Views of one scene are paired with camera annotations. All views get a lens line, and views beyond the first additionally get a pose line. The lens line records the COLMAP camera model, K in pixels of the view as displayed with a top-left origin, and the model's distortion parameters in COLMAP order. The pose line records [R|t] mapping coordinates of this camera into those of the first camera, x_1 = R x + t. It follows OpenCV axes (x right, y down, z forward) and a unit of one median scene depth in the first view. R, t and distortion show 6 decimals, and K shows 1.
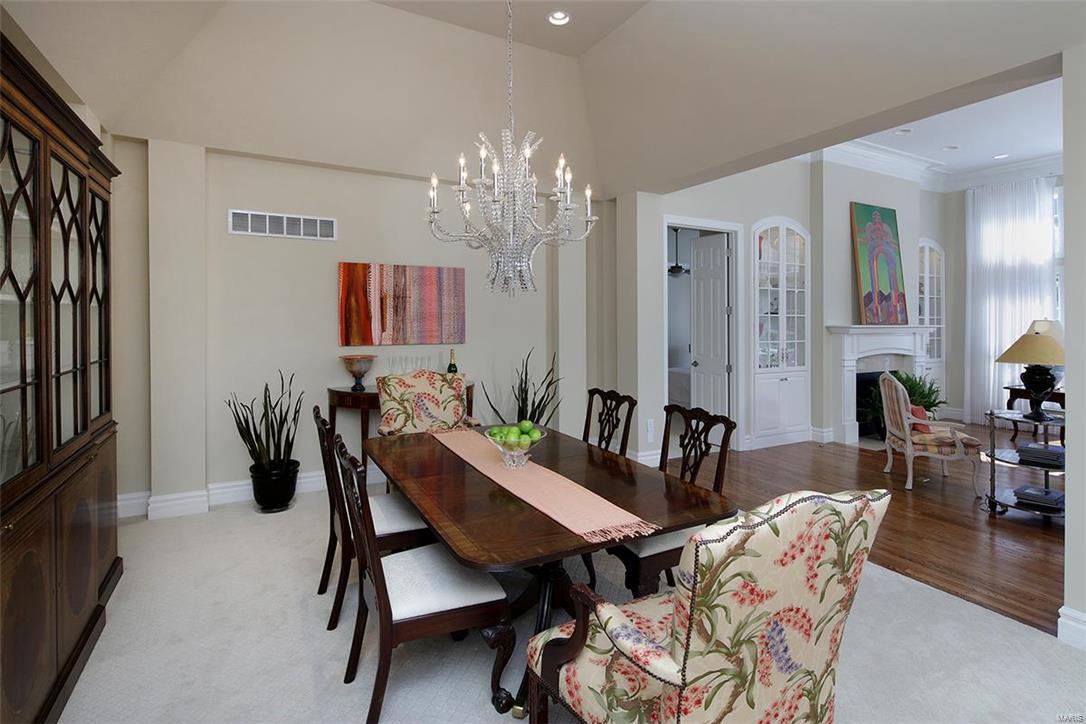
lens RADIAL K [[531.2, 0, 537.4], [0, 531.2, 287.7], [0, 0, 1]] dist [0.000575, 0.000270]
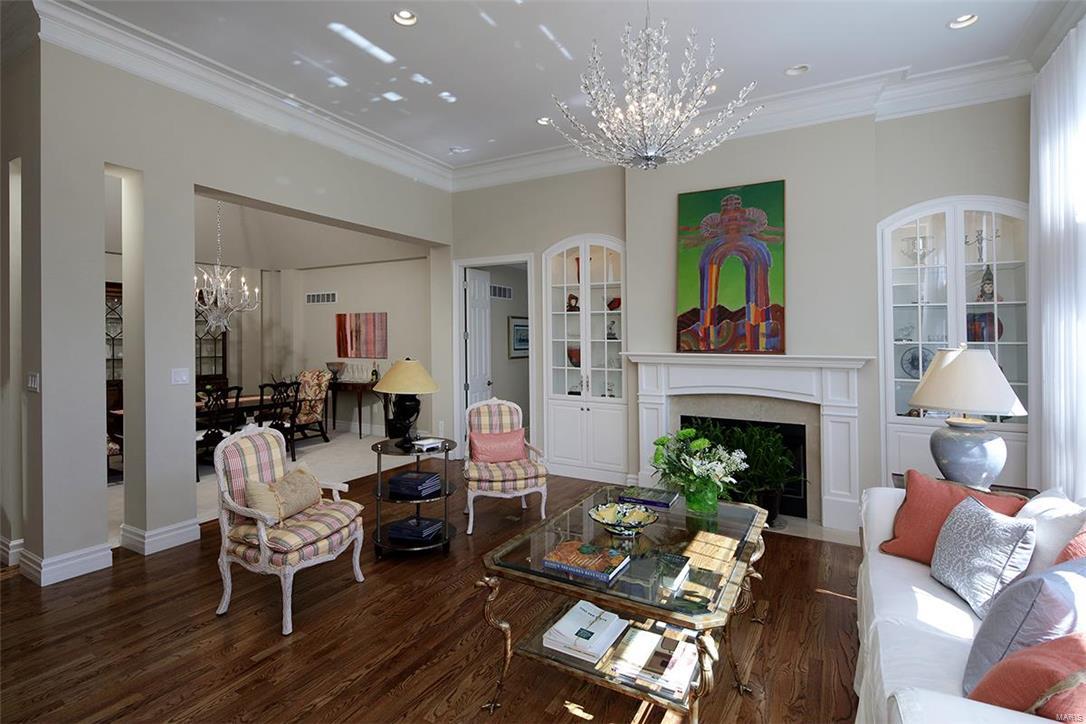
lens RADIAL K [[520.2, 0, 545.7], [0, 520.2, 331.7], [0, 0, 1]] dist [0.000271, 0.000349]
pose [[0.534944, -0.019461, -0.844663, 1.128130], [0.039422, 0.999221, 0.001944, 0.029954], [0.843967, -0.034338, 0.535294, 0.427804]]
